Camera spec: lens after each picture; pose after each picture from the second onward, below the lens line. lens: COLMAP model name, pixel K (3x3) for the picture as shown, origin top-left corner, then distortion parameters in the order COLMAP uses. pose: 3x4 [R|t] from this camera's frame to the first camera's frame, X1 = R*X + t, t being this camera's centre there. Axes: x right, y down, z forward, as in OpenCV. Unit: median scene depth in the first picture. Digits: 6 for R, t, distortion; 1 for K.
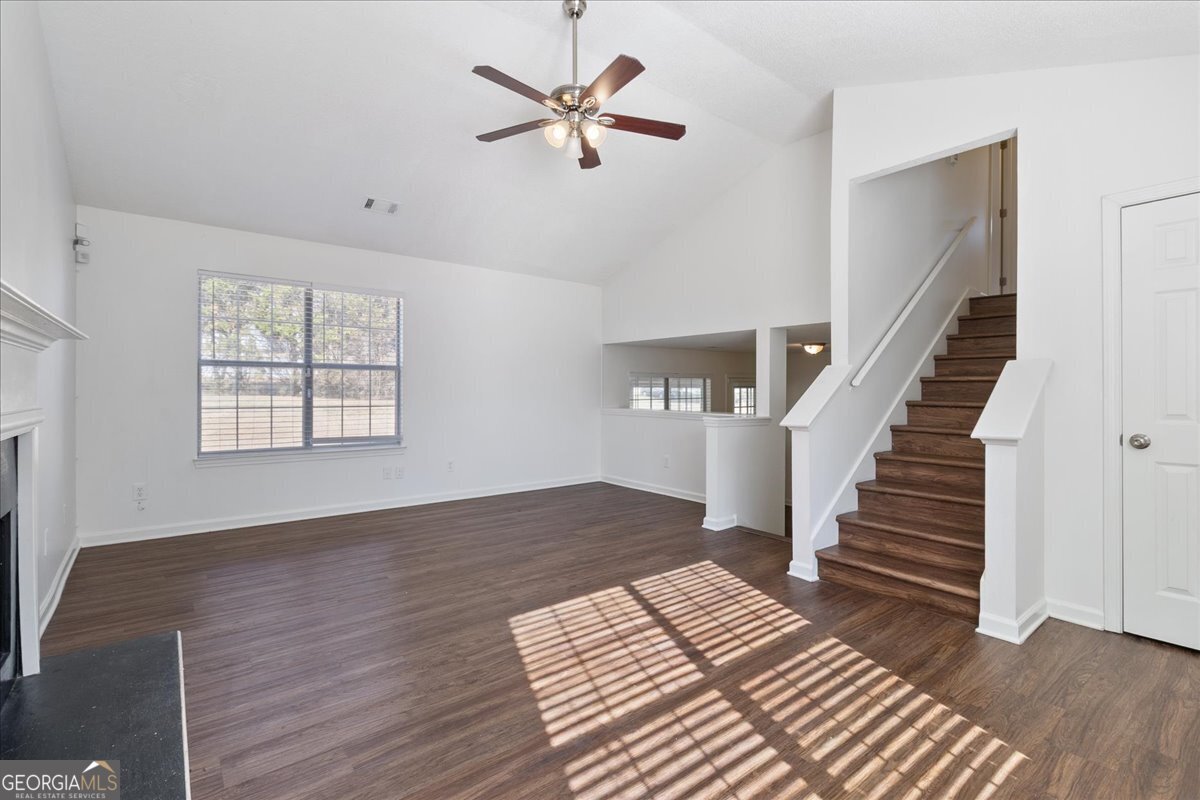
lens RADIAL K [[557.3, 0, 613.9], [0, 557.3, 394.0], [0, 0, 1]] dist [0.000646, -0.000148]
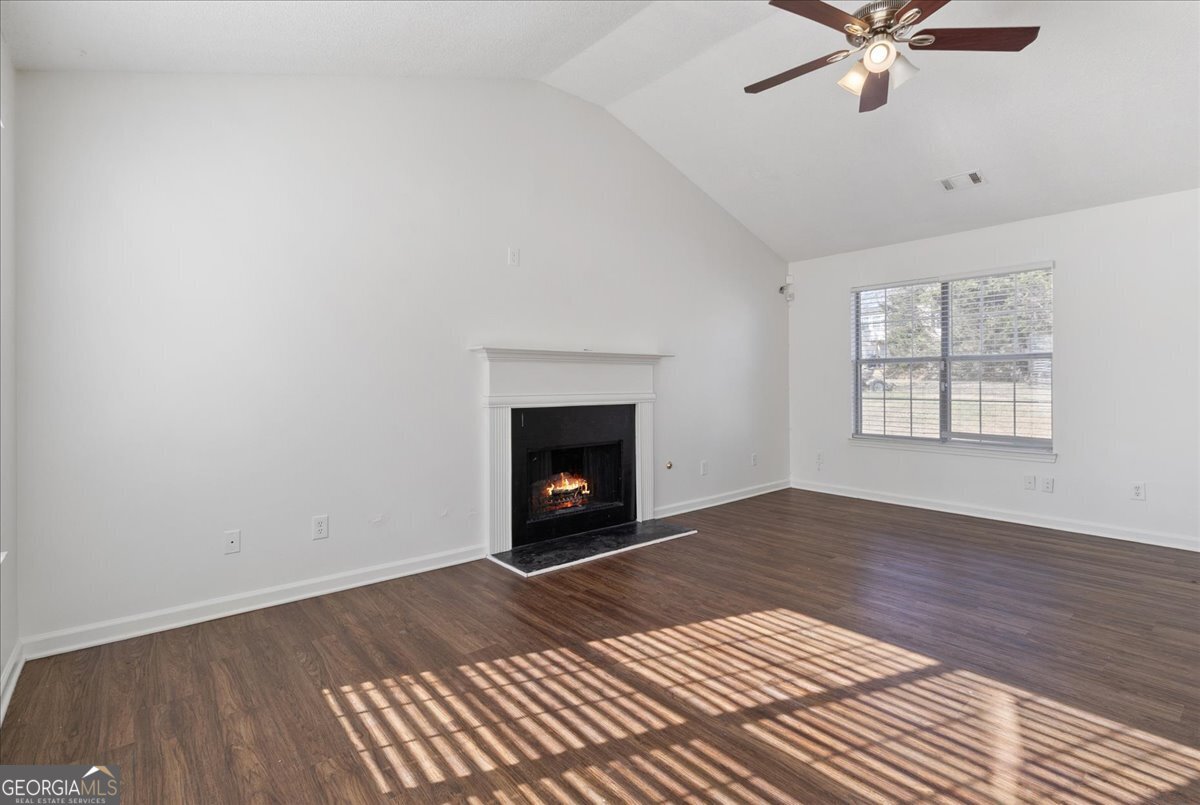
lens RADIAL K [[557.3, 0, 599.8], [0, 557.3, 396.8], [0, 0, 1]] dist [0.000646, -0.000148]
pose [[0.016204, 0.023230, -0.999599, 0.732863], [-0.006871, 0.999709, 0.023122, -0.003010], [0.999845, 0.006493, 0.016359, 0.588100]]
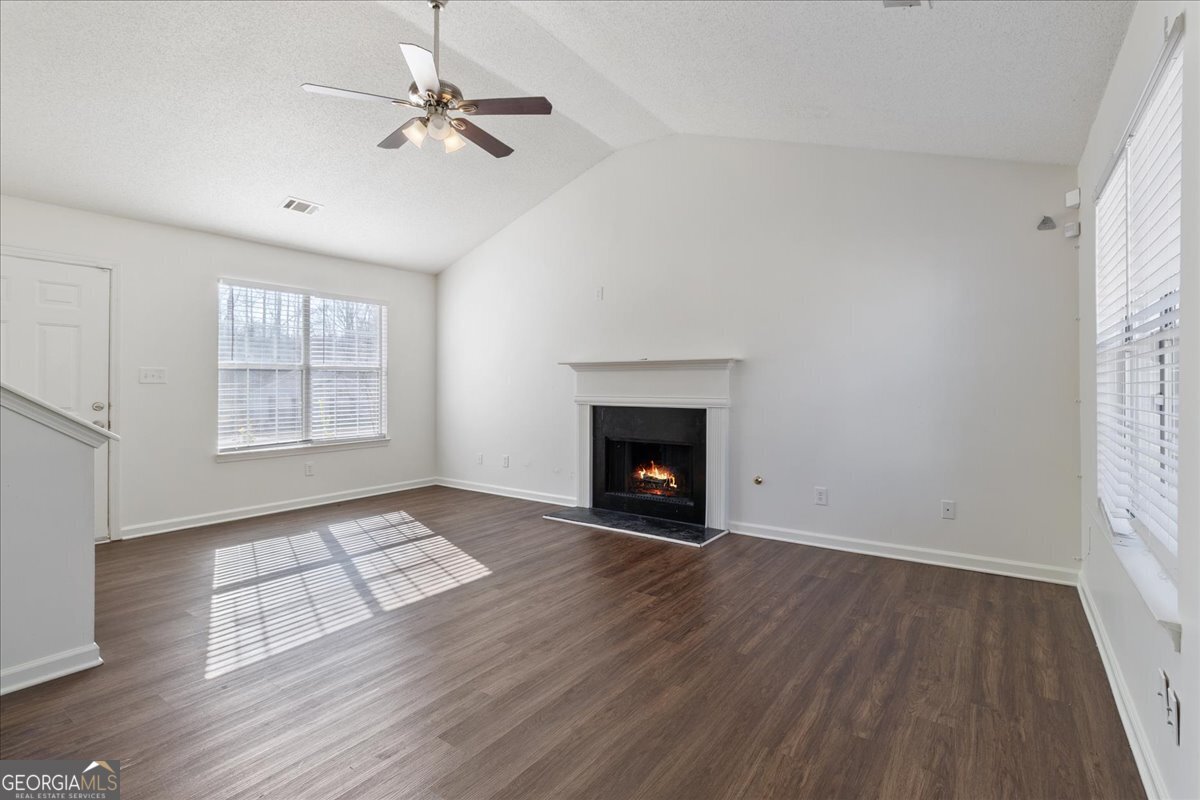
lens RADIAL K [[557.3, 0, 621.5], [0, 557.3, 389.6], [0, 0, 1]] dist [0.000646, -0.000148]
pose [[-0.957809, -0.001600, -0.287402, -0.094402], [-0.006974, 0.999819, 0.017678, -0.024392], [0.287322, 0.018936, -0.957647, 2.045979]]
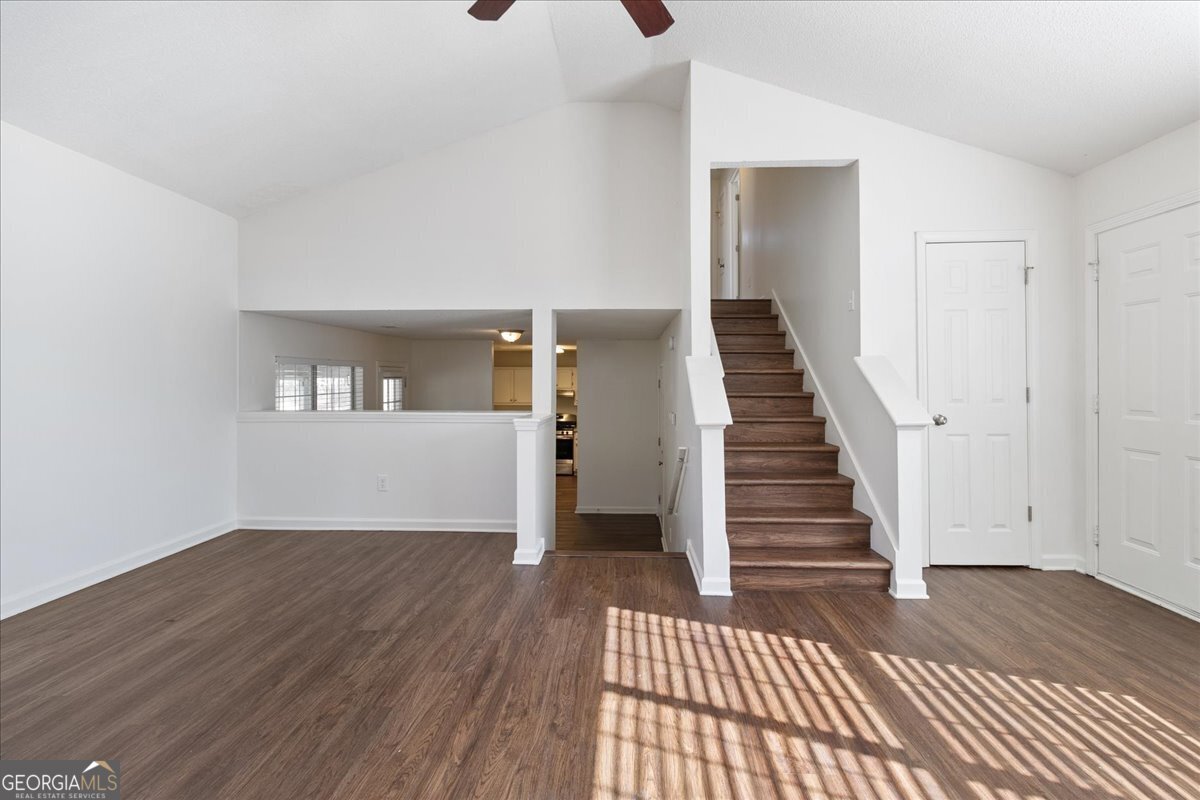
lens RADIAL K [[557.3, 0, 612.2], [0, 557.3, 382.6], [0, 0, 1]] dist [0.000646, -0.000148]
pose [[0.653385, -0.007357, 0.756990, -0.488639], [0.008792, 0.999959, 0.002130, -0.012607], [-0.756975, 0.005263, 0.653423, 0.603028]]
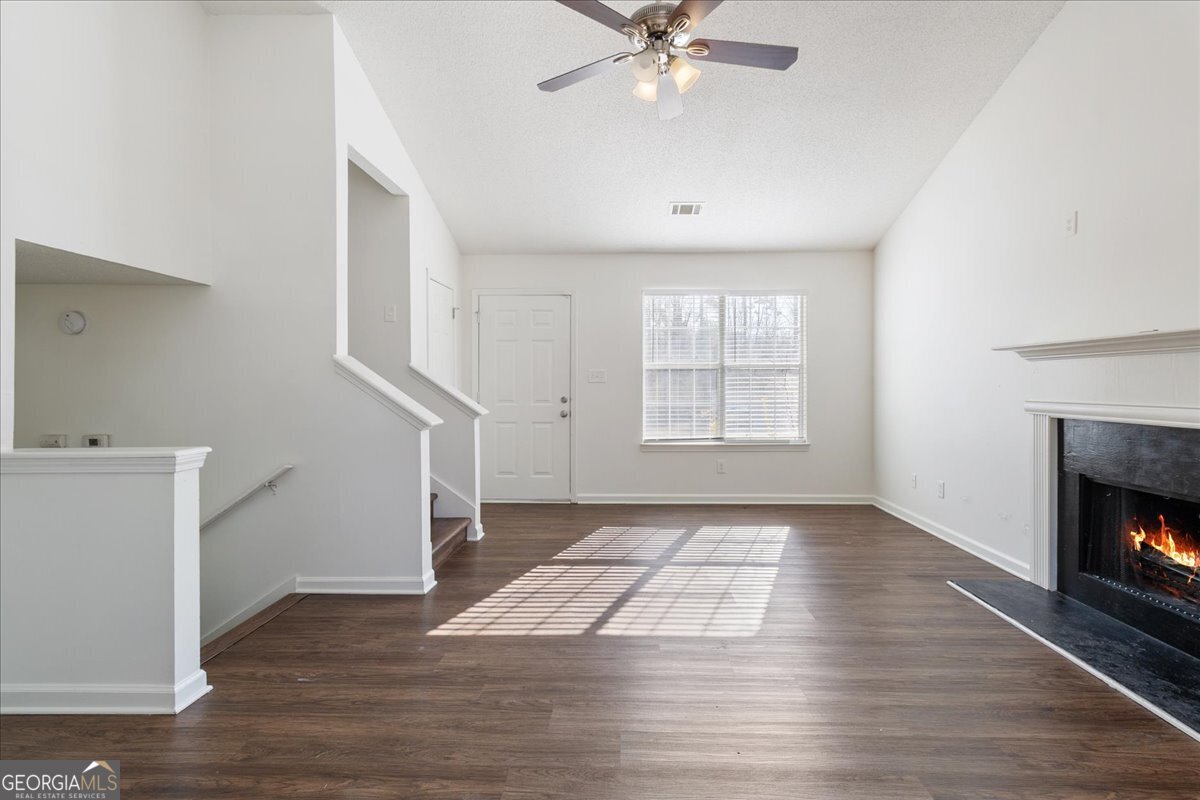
lens RADIAL K [[557.3, 0, 616.1], [0, 557.3, 388.2], [0, 0, 1]] dist [0.000646, -0.000148]
pose [[-0.764072, -0.007836, 0.645084, -0.541259], [0.003246, 0.999867, 0.015989, -0.016313], [-0.645123, 0.014311, -0.763945, 1.662003]]
